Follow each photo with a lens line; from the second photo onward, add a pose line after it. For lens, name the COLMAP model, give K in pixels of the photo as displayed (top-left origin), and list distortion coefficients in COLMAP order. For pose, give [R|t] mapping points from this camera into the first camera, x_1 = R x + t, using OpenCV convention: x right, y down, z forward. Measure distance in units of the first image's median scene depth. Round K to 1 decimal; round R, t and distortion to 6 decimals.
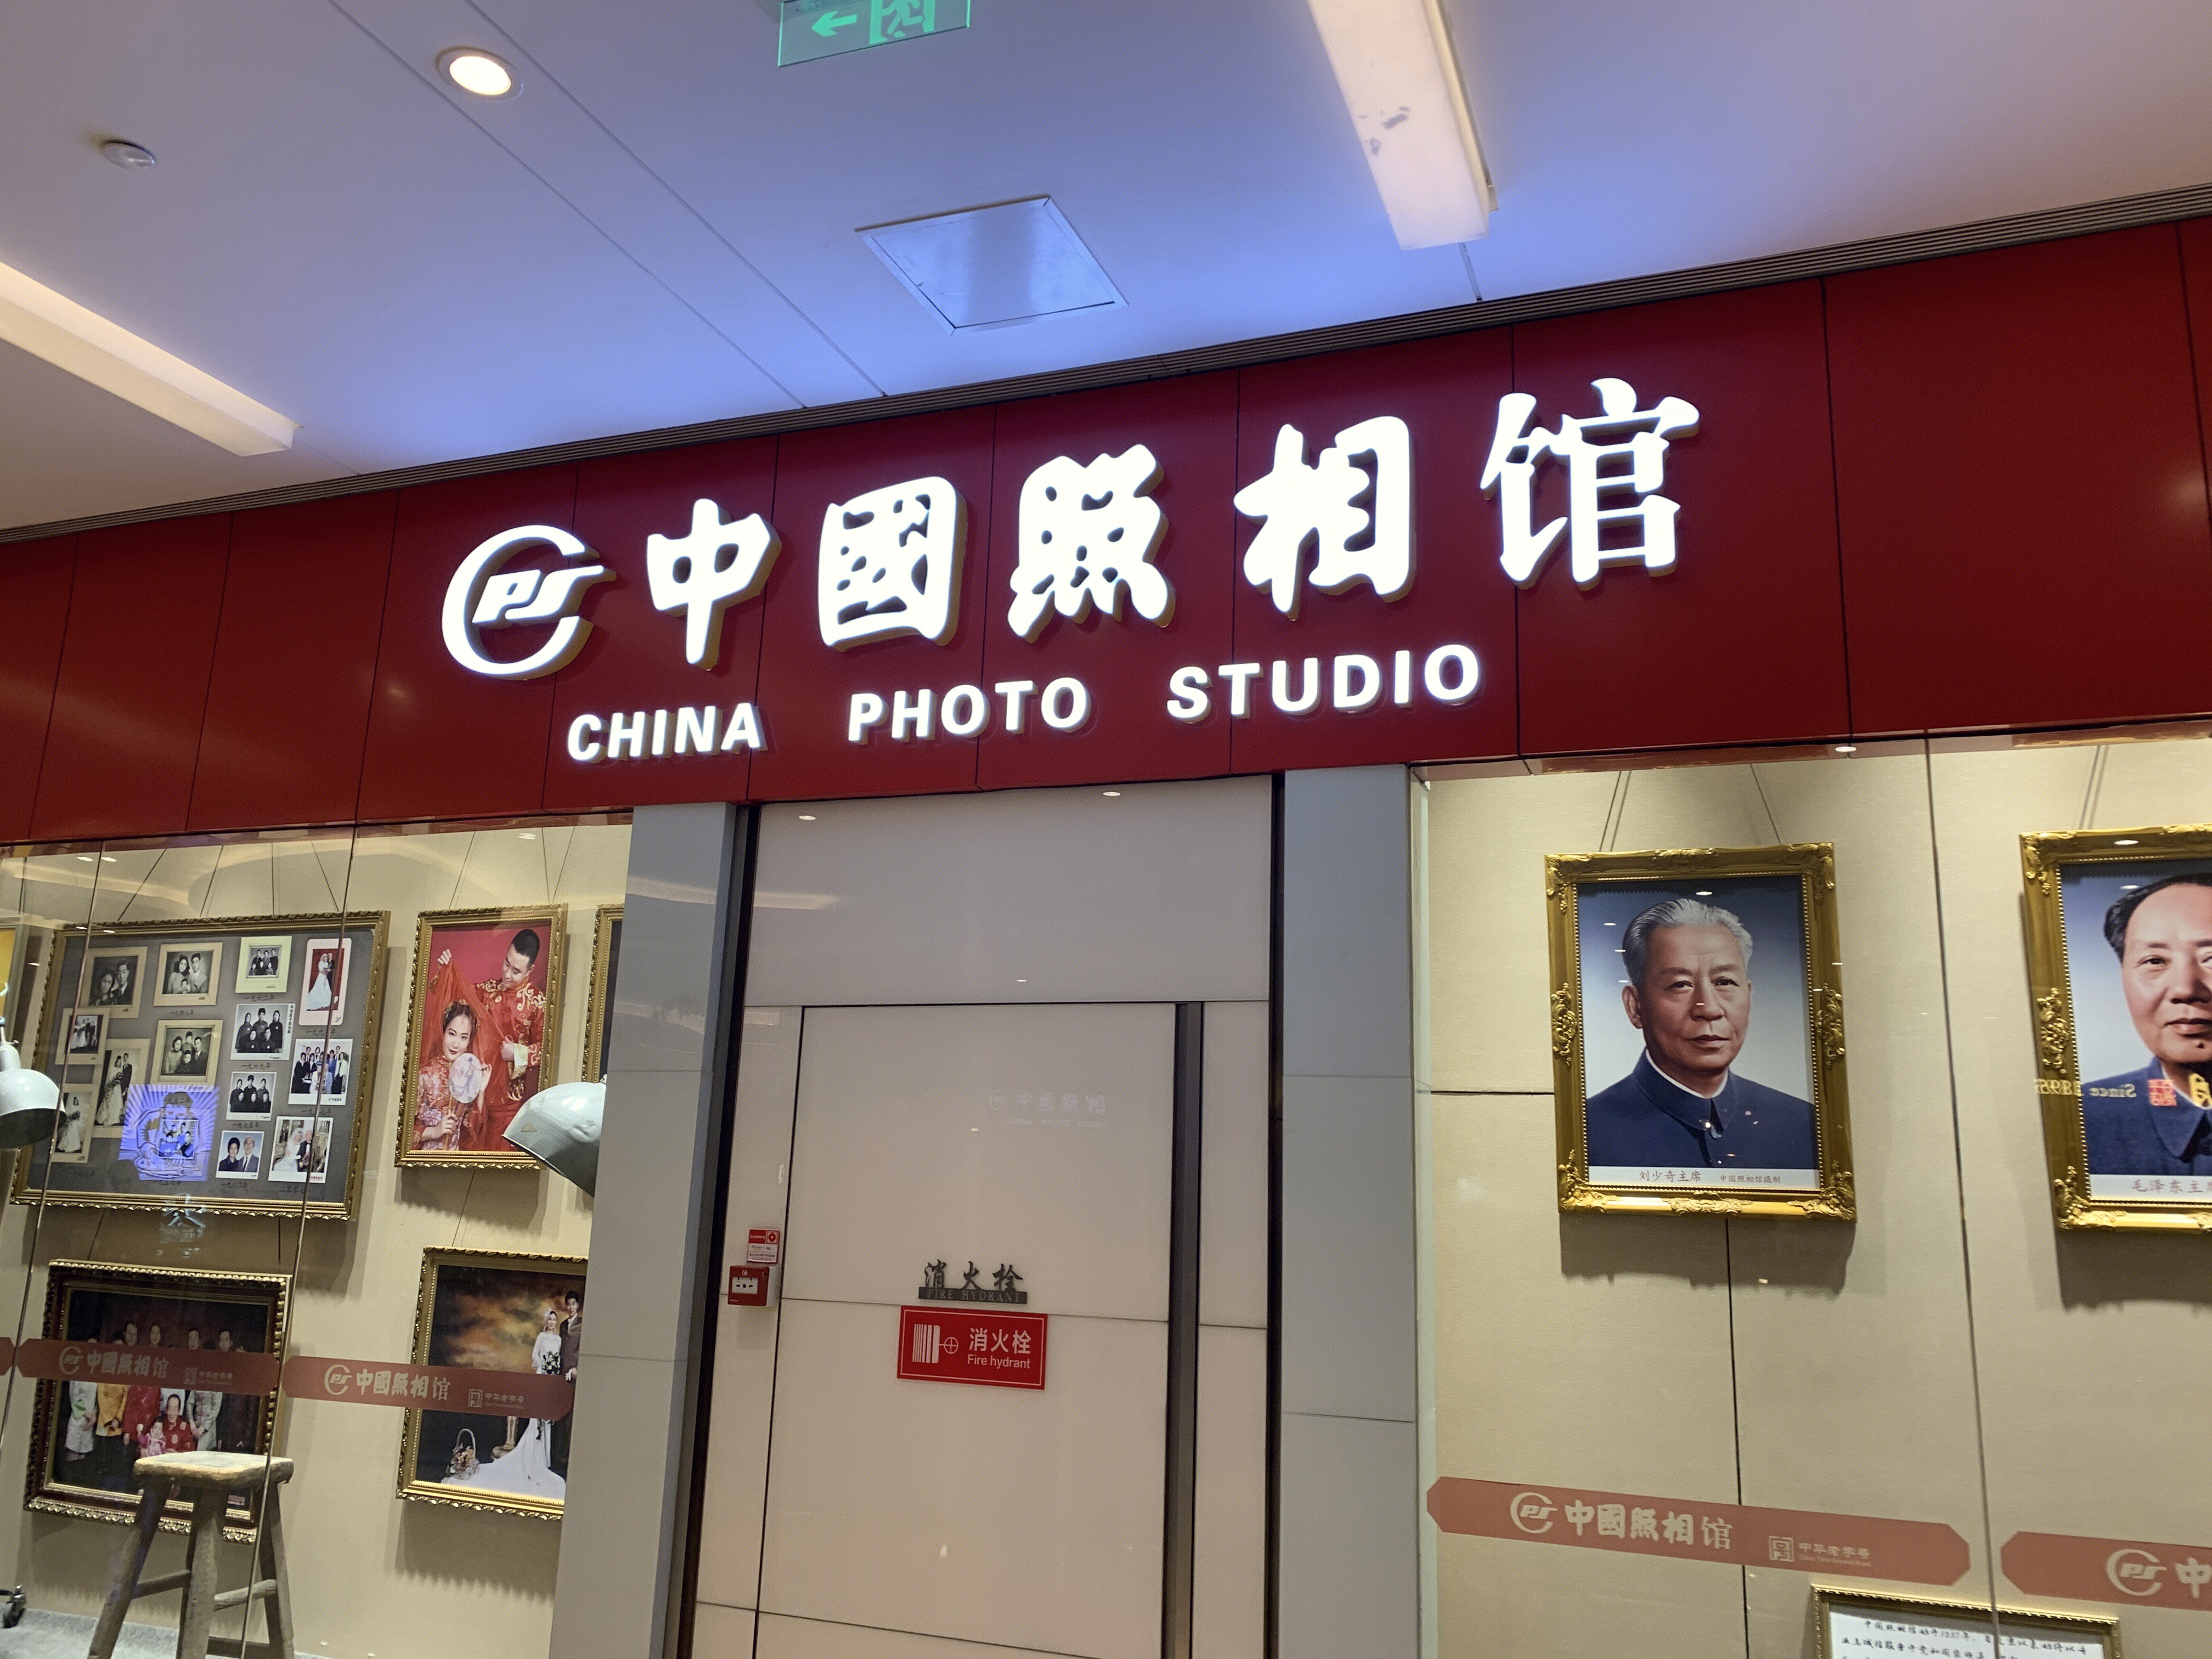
lens RADIAL K [[1689.0, 0, 1214.2], [0, 1689.0, 835.0], [0, 0, 1]] dist [0.070289, -0.119622]
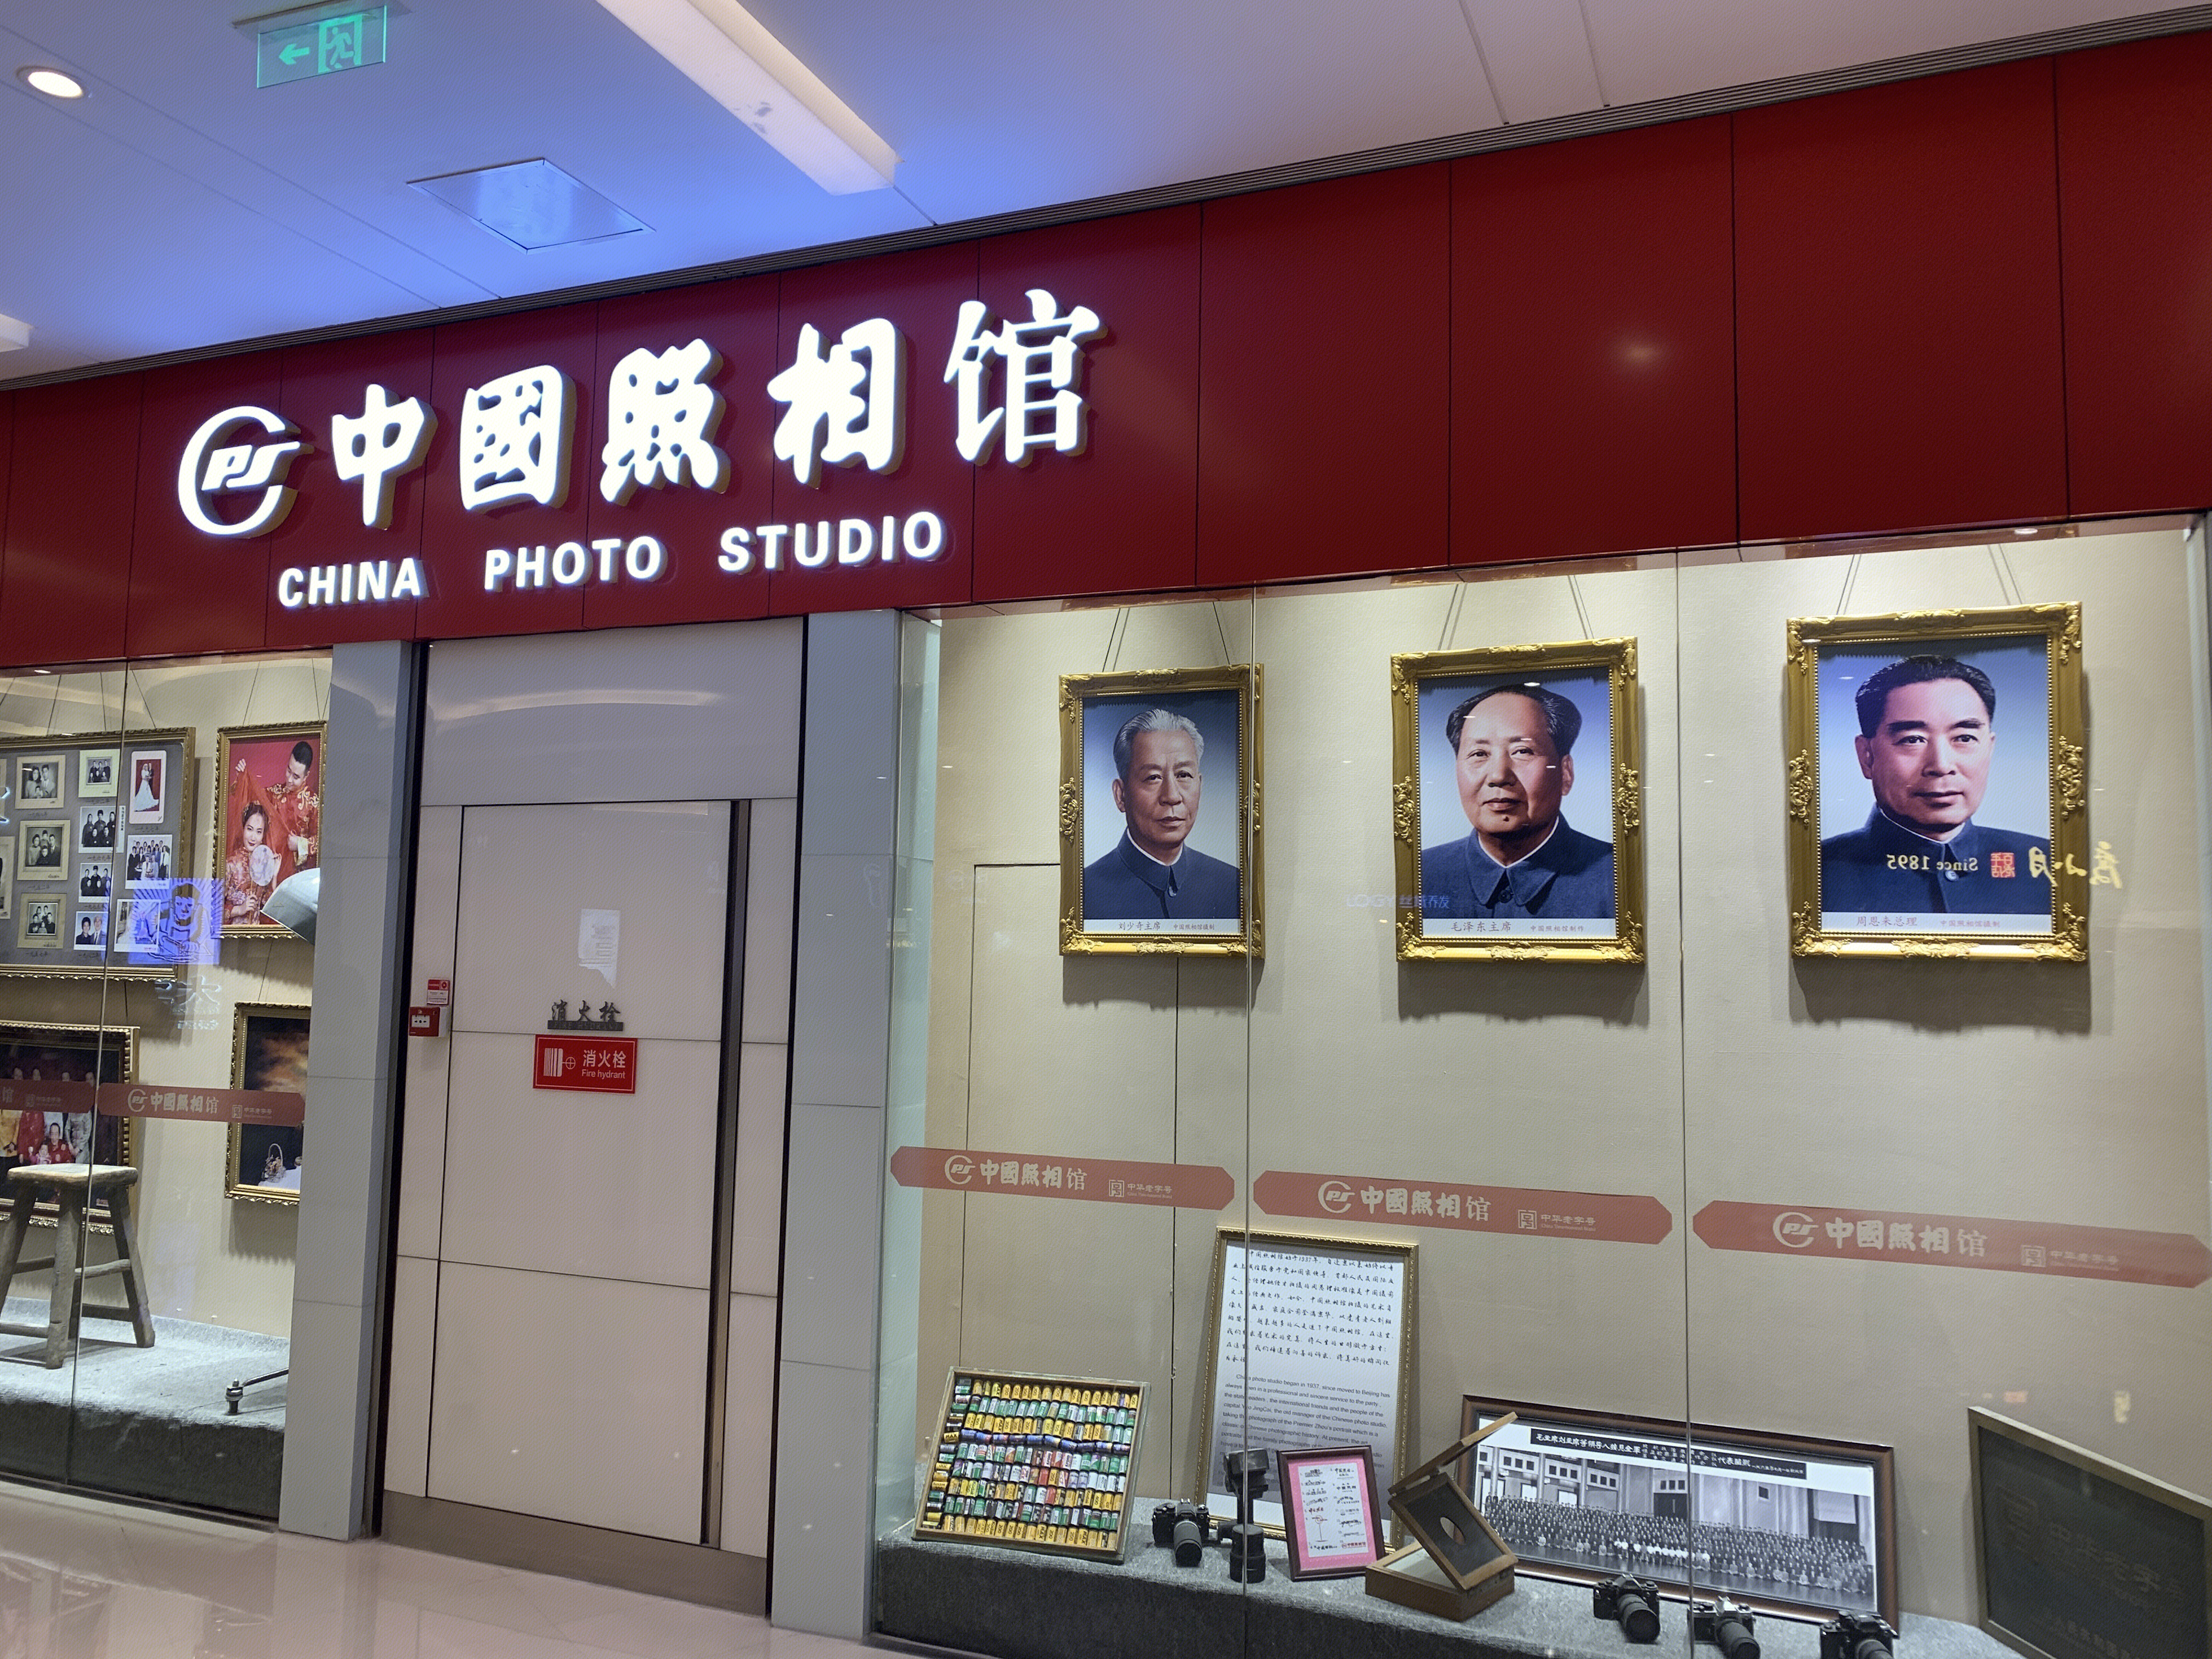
lens RADIAL K [[1689.0, 0, 1214.2], [0, 1689.0, 835.0], [0, 0, 1]] dist [0.070289, -0.119622]
pose [[0.999735, -0.015567, -0.016940, 0.336638], [0.017626, 0.991476, 0.129090, -0.030027], [0.014786, -0.129354, 0.991488, -0.243245]]
